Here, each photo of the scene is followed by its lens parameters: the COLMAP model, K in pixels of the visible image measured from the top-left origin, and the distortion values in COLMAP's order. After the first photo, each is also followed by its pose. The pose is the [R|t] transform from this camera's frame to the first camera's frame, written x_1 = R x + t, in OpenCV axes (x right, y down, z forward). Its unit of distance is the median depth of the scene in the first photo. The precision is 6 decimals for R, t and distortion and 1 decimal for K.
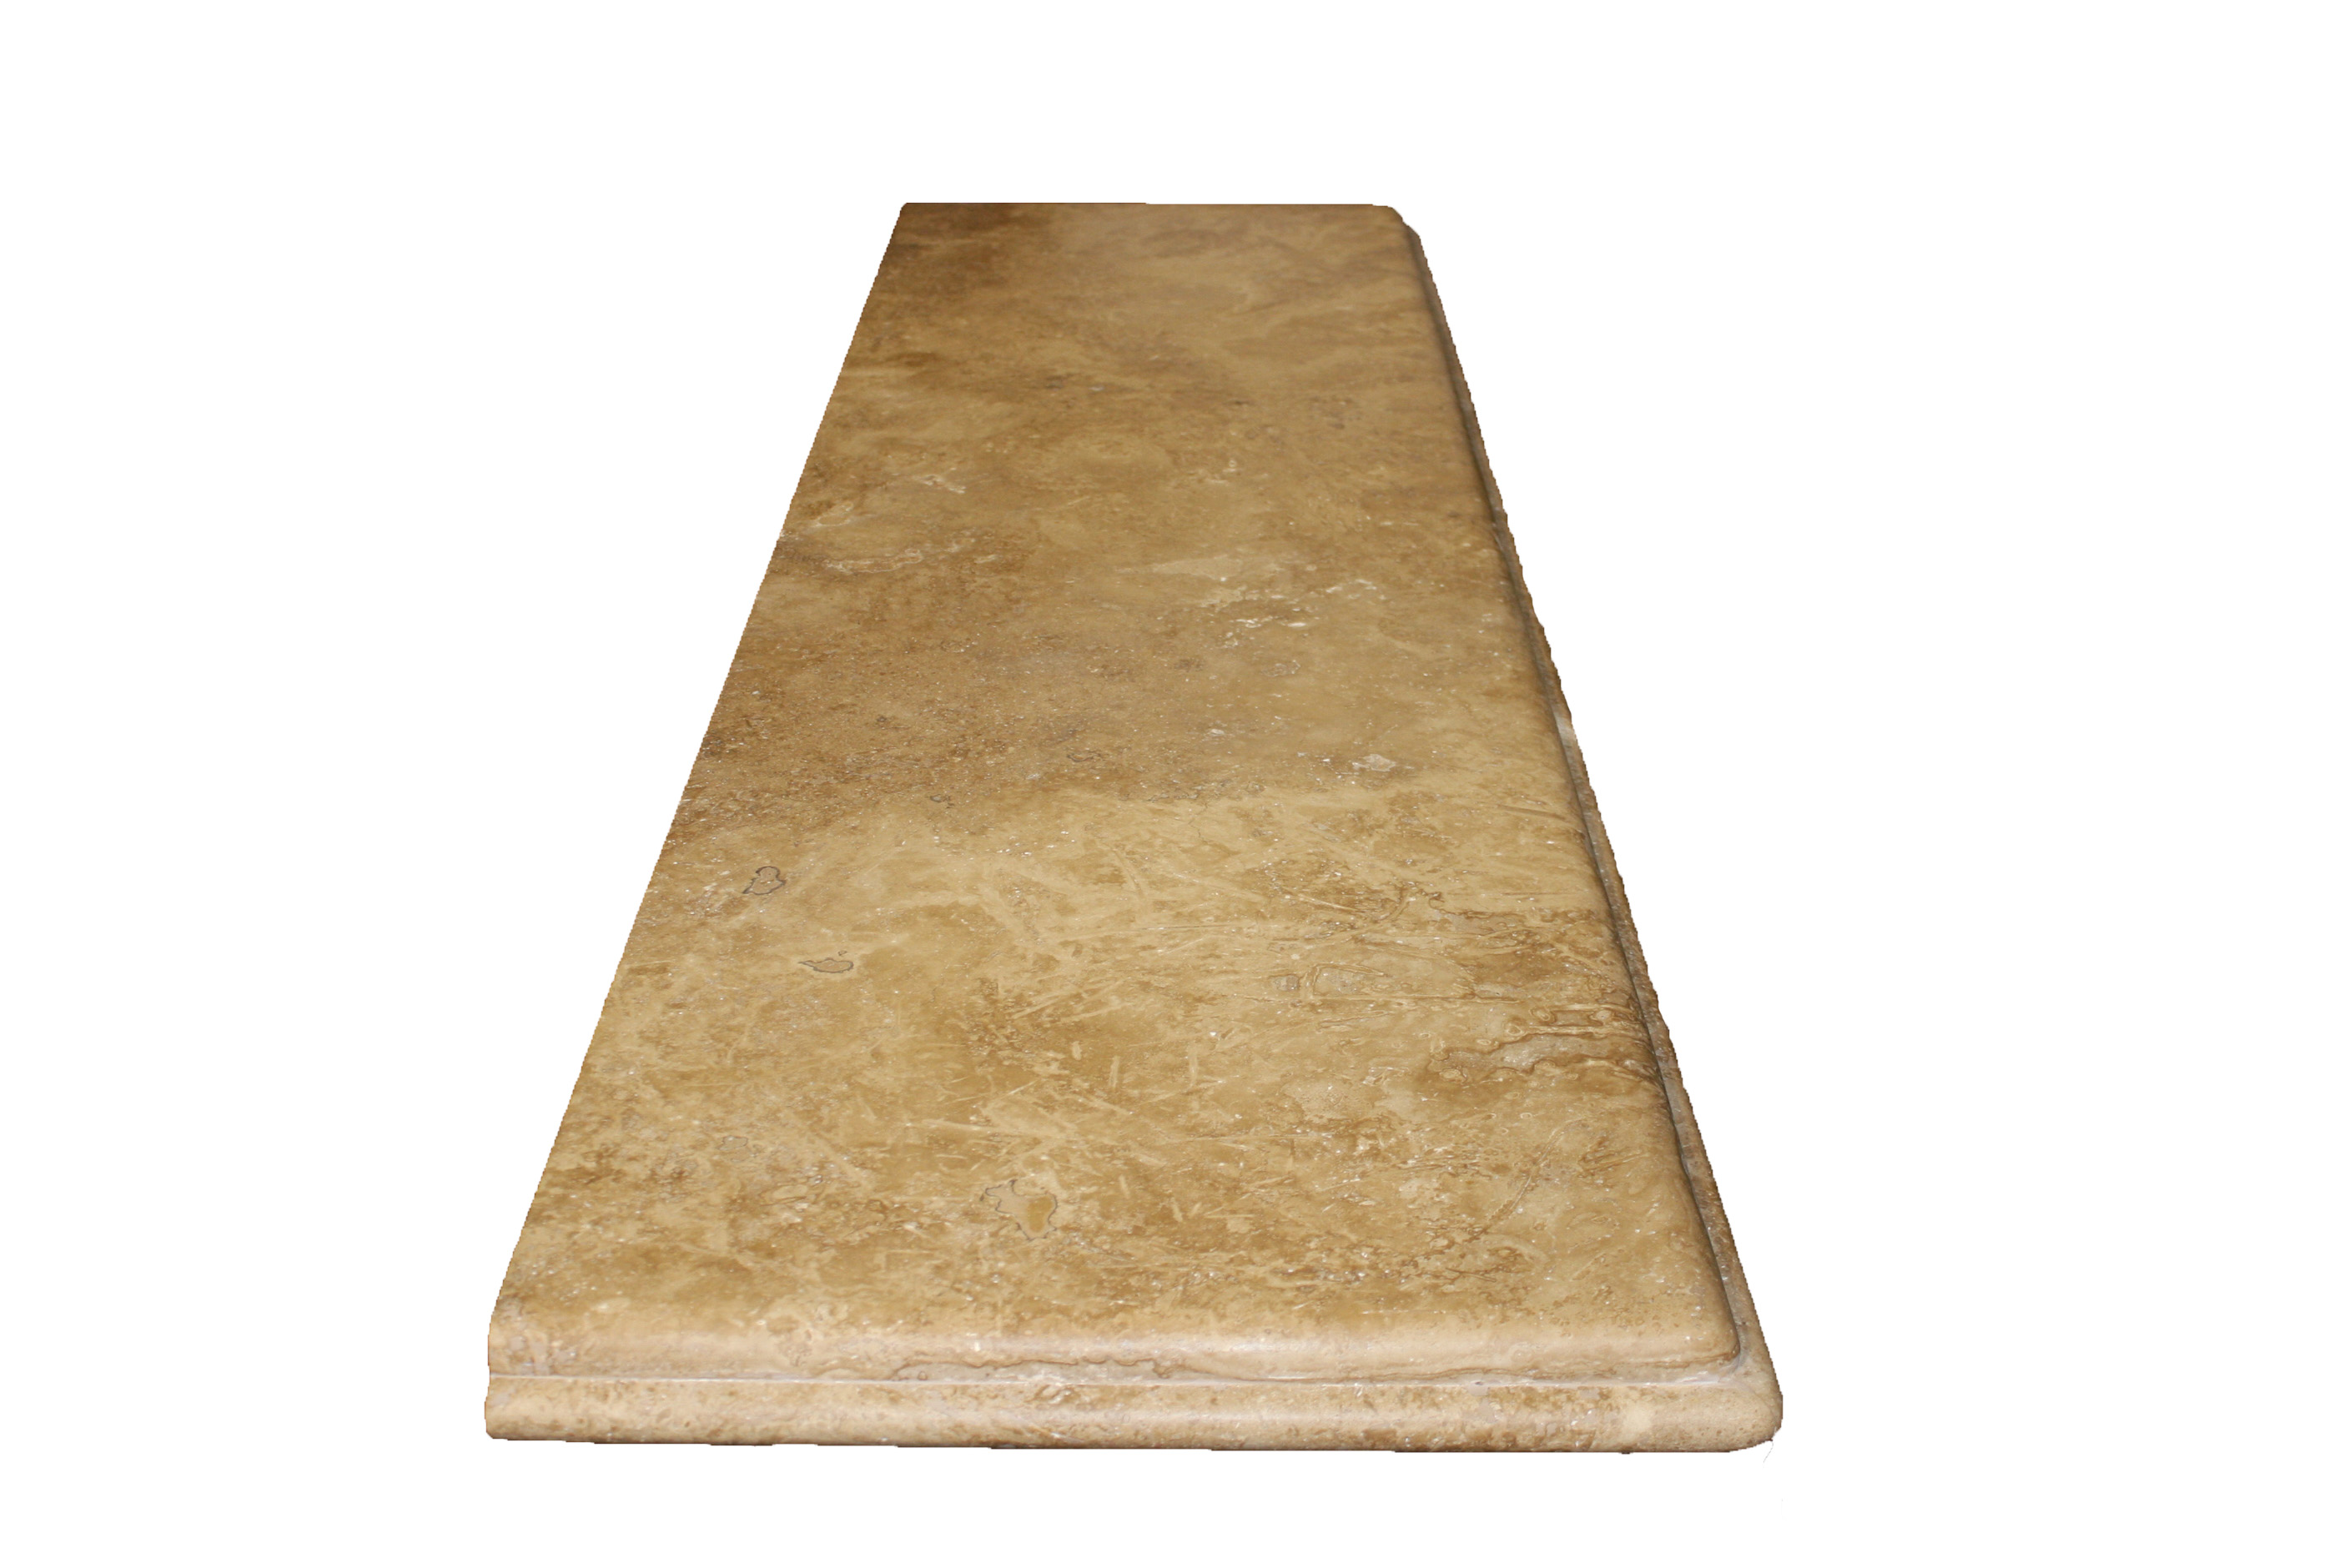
lens RADIAL K [[2840.7, 0, 1125.9], [0, 2840.7, 751.1], [0, 0, 1]] dist [-0.103326, 0.000000]
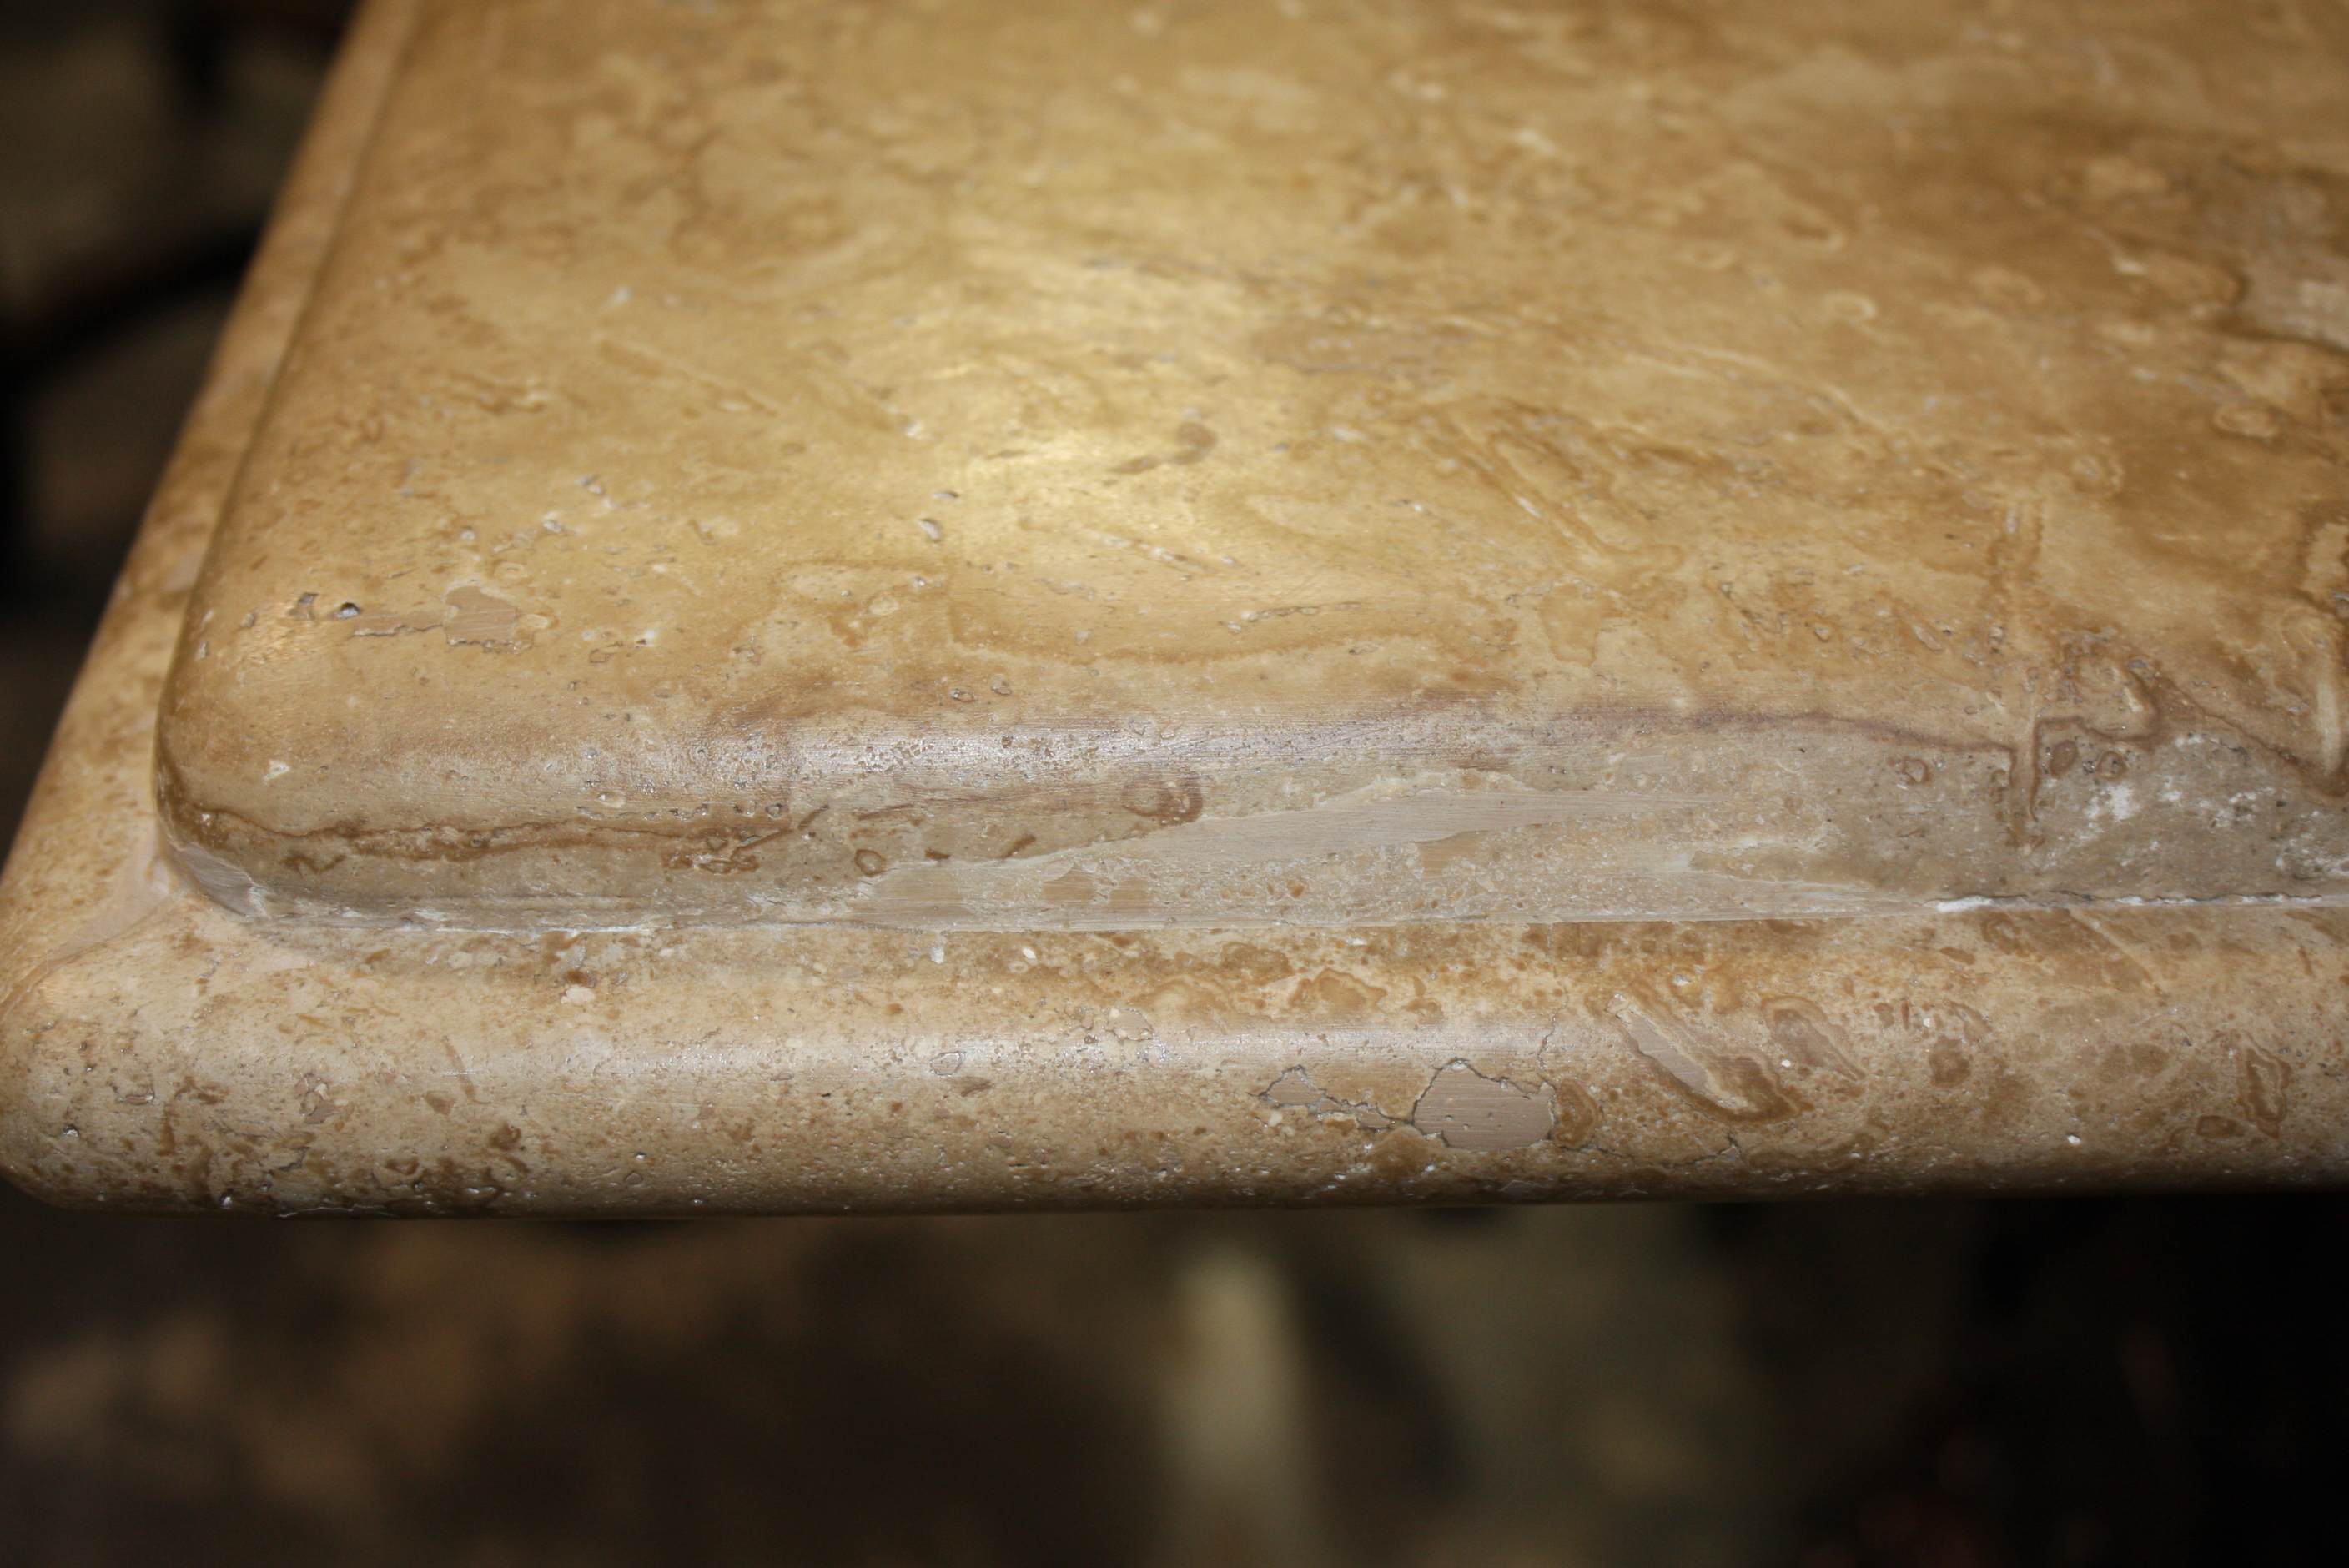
lens RADIAL K [[3565.9, 0, 1183.5], [0, 3565.9, 787.6], [0, 0, 1]] dist [-0.044377, 0.000000]
pose [[0.038099, 0.569737, -0.820944, 0.419034], [-0.415073, 0.756337, 0.505636, 0.037176], [0.908990, 0.321487, 0.265298, 0.935224]]
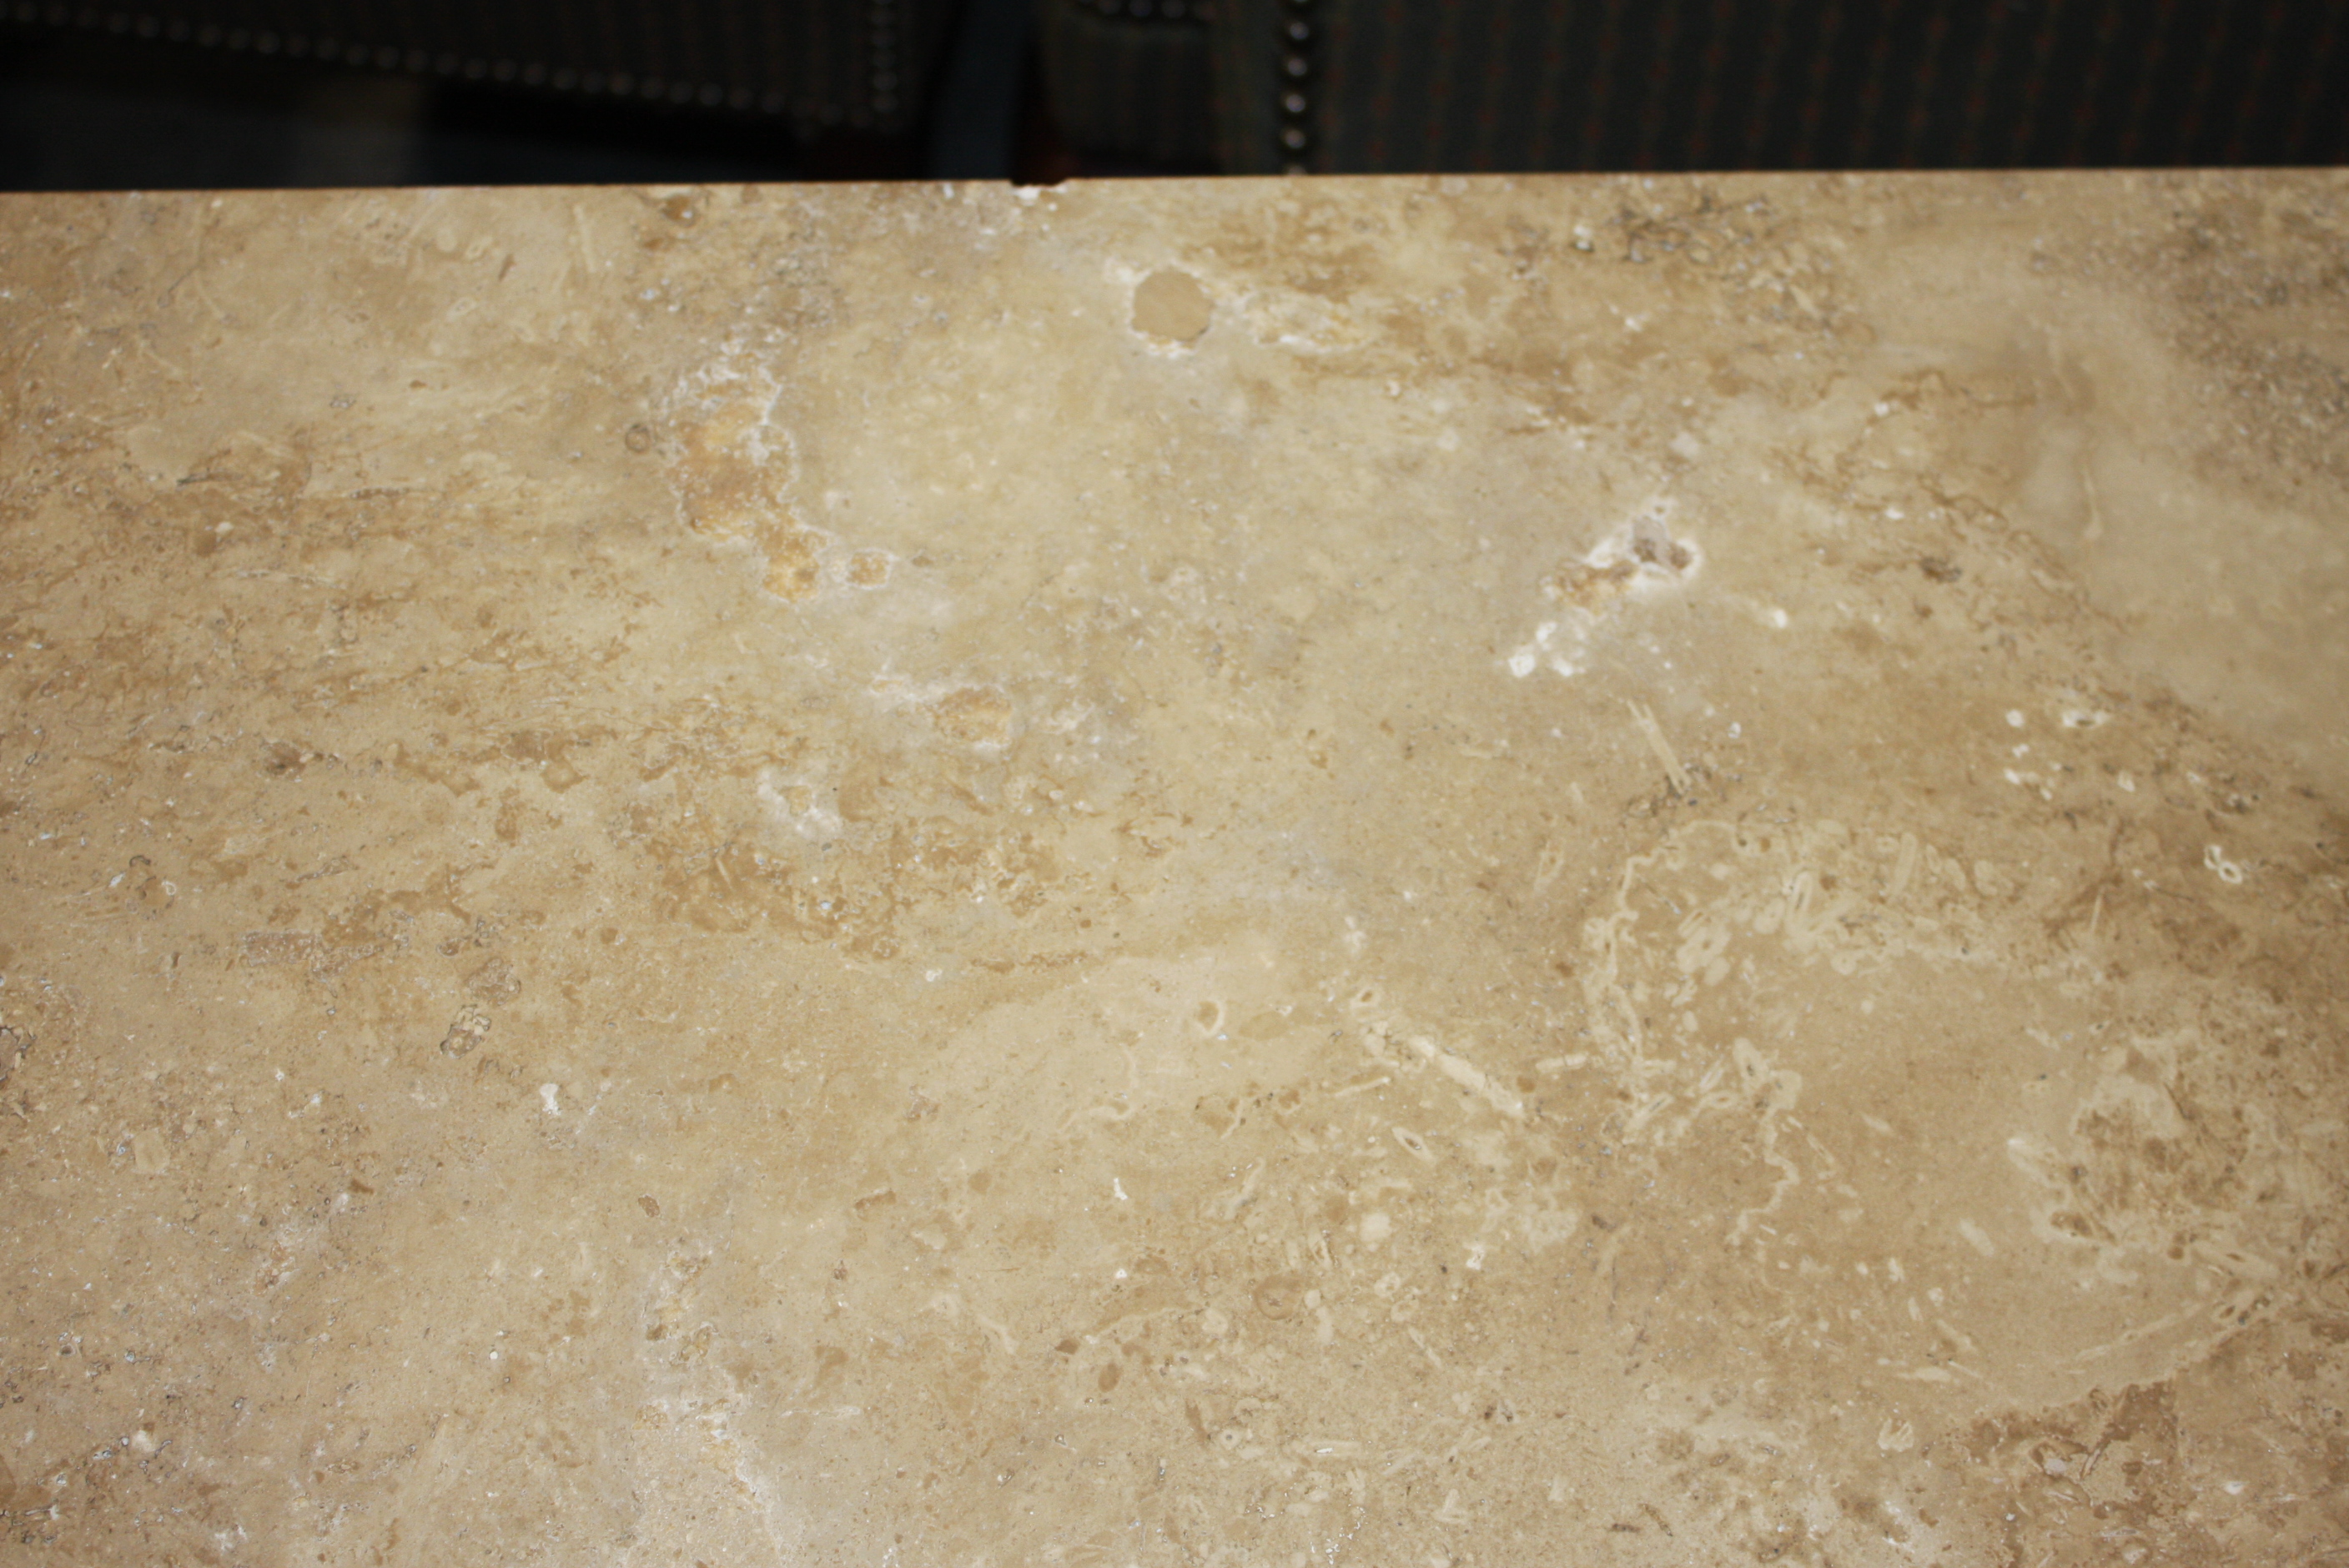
lens RADIAL K [[3526.5, 0, 1176.2], [0, 3526.5, 785.6], [0, 0, 1]] dist [-0.035724, 0.000000]
pose [[0.064618, 0.859670, -0.506746, 0.192967], [-0.451735, 0.477997, 0.753295, -0.535068], [0.889809, 0.180239, 0.419231, 1.413247]]
